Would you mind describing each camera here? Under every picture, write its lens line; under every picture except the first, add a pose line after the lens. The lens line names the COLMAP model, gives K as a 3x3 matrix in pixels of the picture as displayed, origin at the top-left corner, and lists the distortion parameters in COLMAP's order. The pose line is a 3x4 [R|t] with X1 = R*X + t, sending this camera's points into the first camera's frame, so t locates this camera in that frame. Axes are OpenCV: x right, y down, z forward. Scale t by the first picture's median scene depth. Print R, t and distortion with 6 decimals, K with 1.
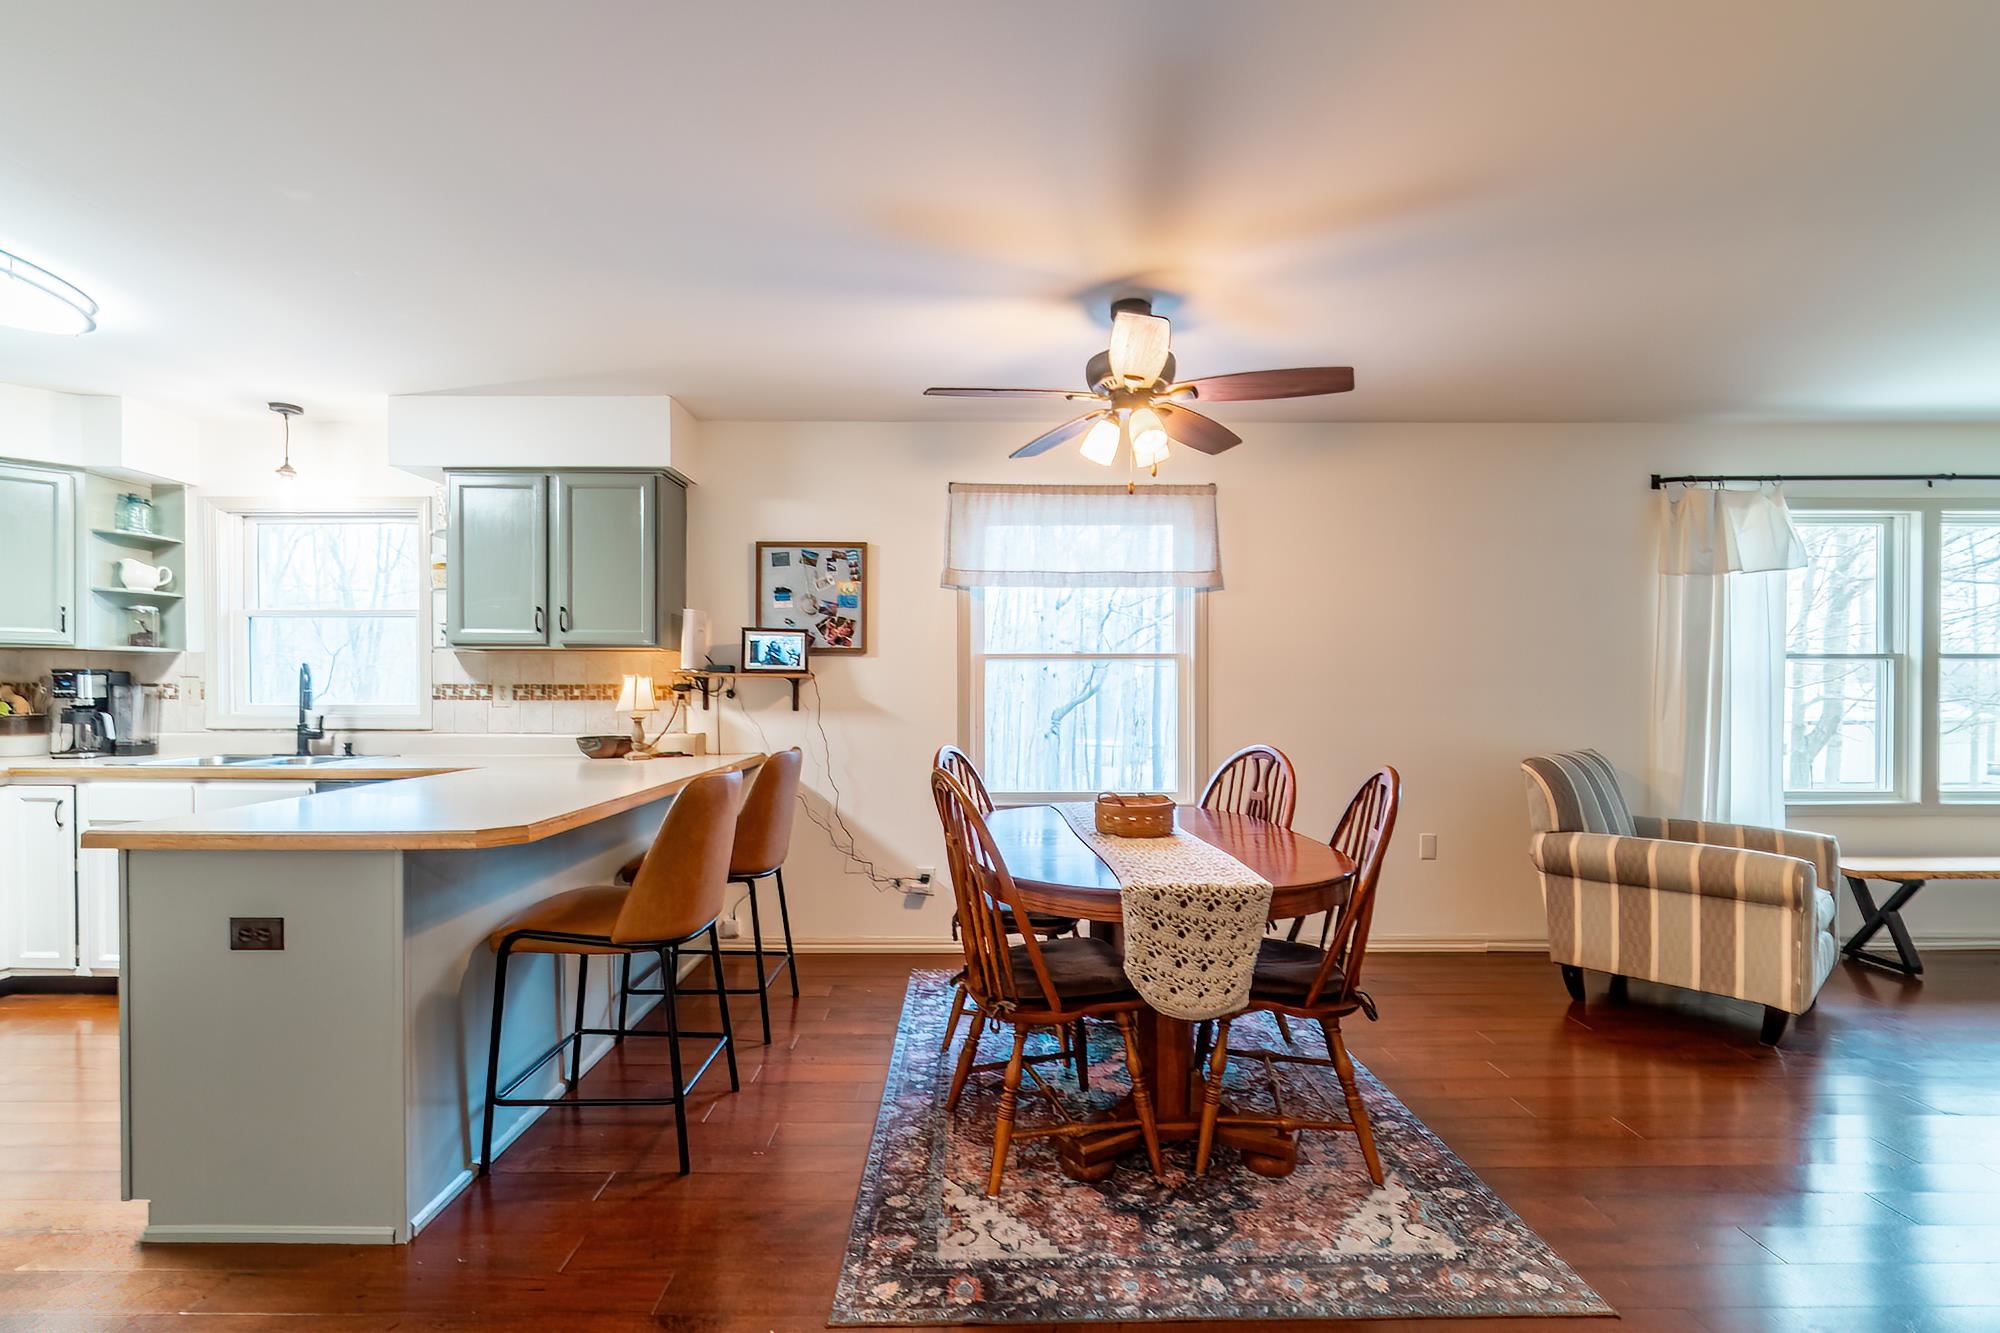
lens RADIAL K [[868.4, 0, 995.2], [0, 868.4, 699.1], [0, 0, 1]] dist [-0.000273, -0.000151]
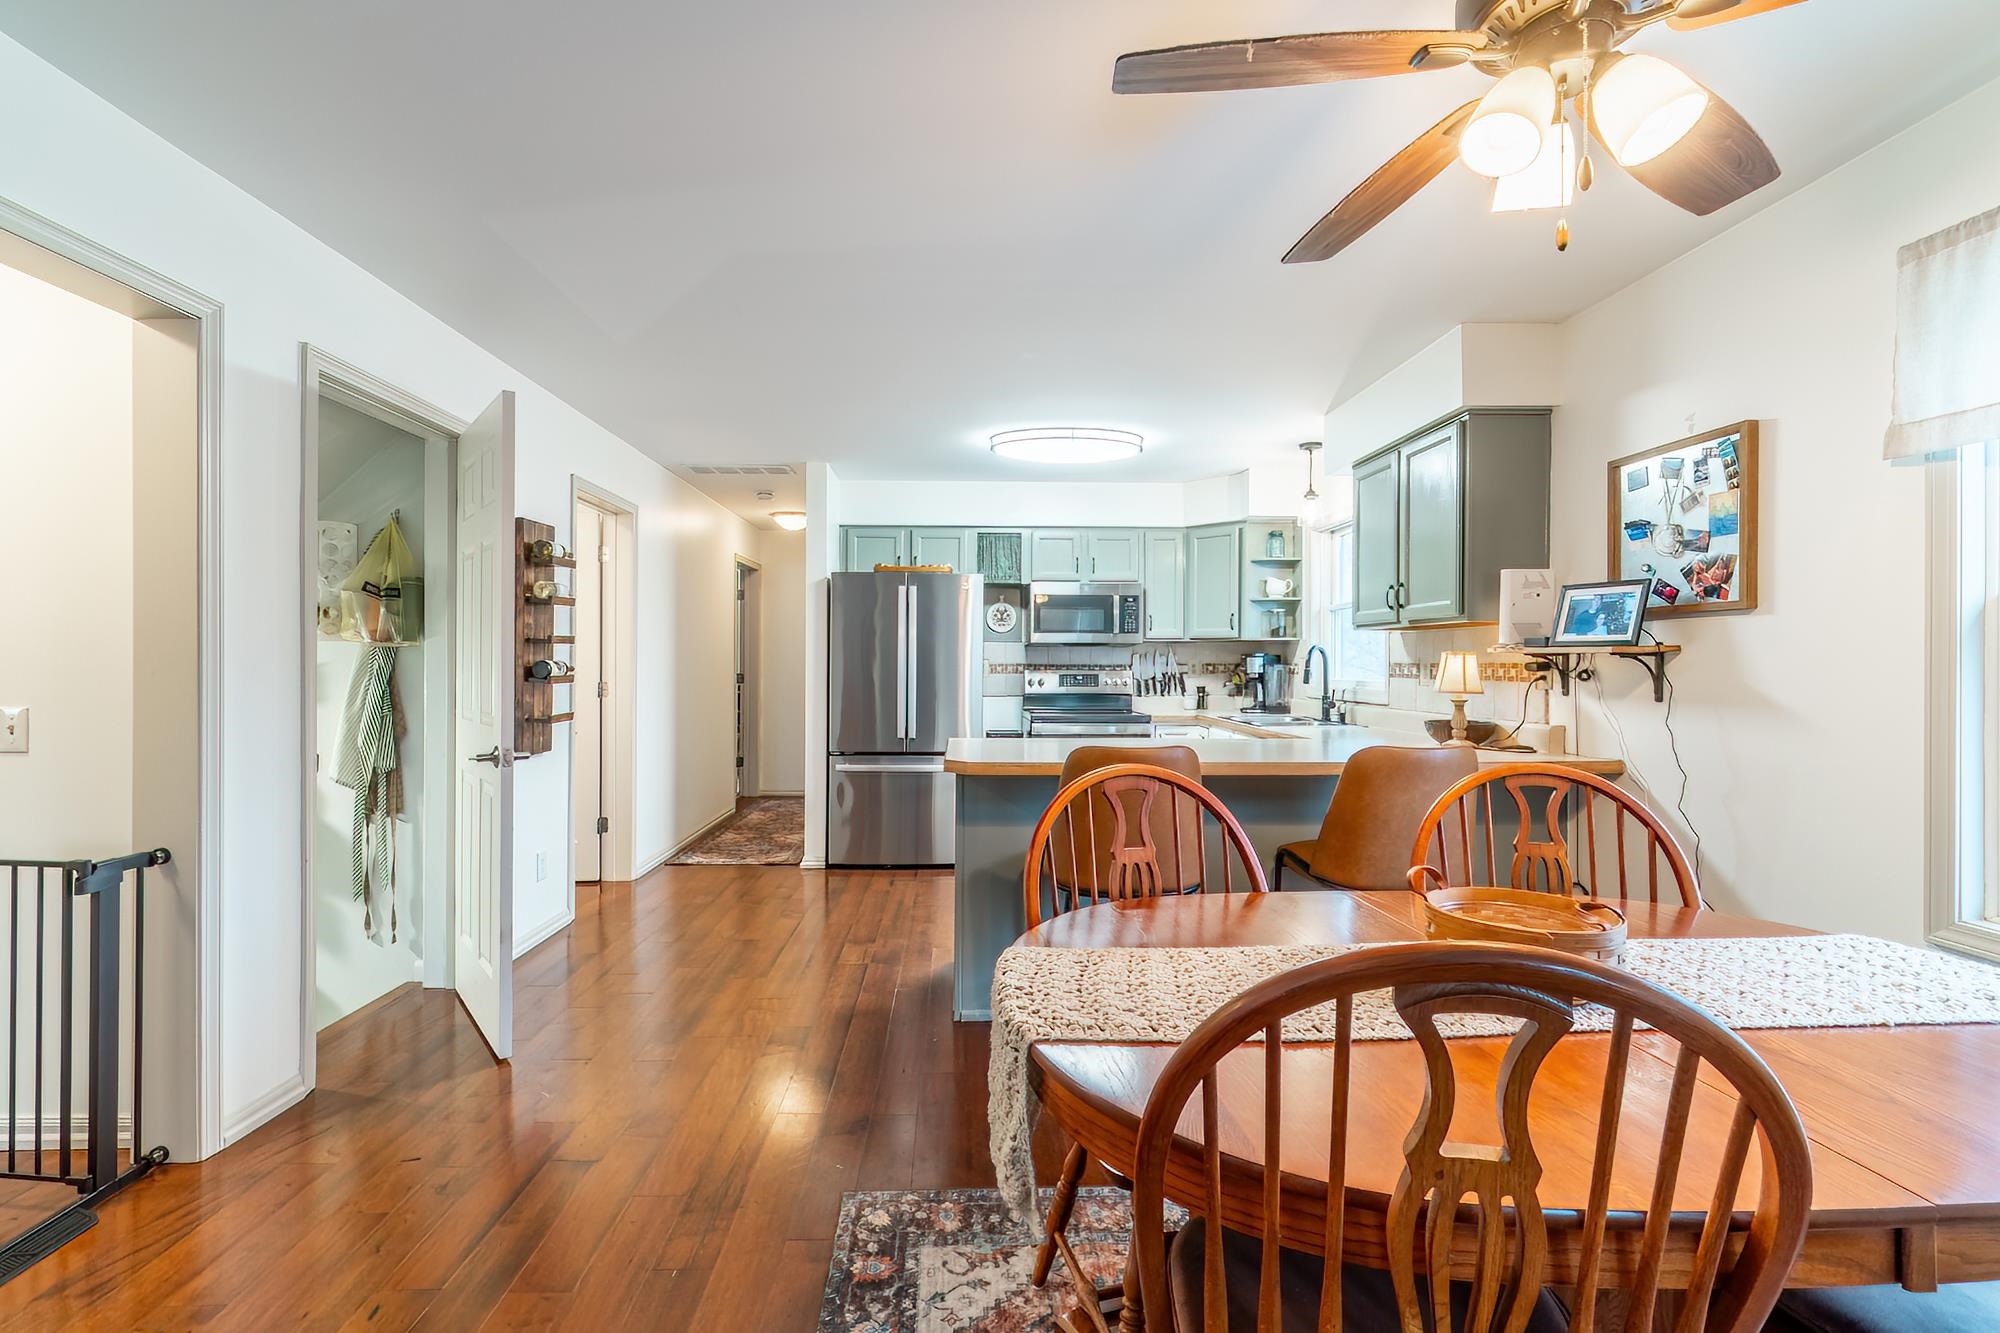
lens RADIAL K [[876.7, 0, 1000.0], [0, 876.7, 666.5], [0, 0, 1]] dist [-0.001443, -0.000267]
pose [[0.038488, 0.002732, -0.999255, 0.426873], [-0.015889, 0.999872, 0.002121, -0.007461], [0.999133, 0.015795, 0.038527, 0.479105]]
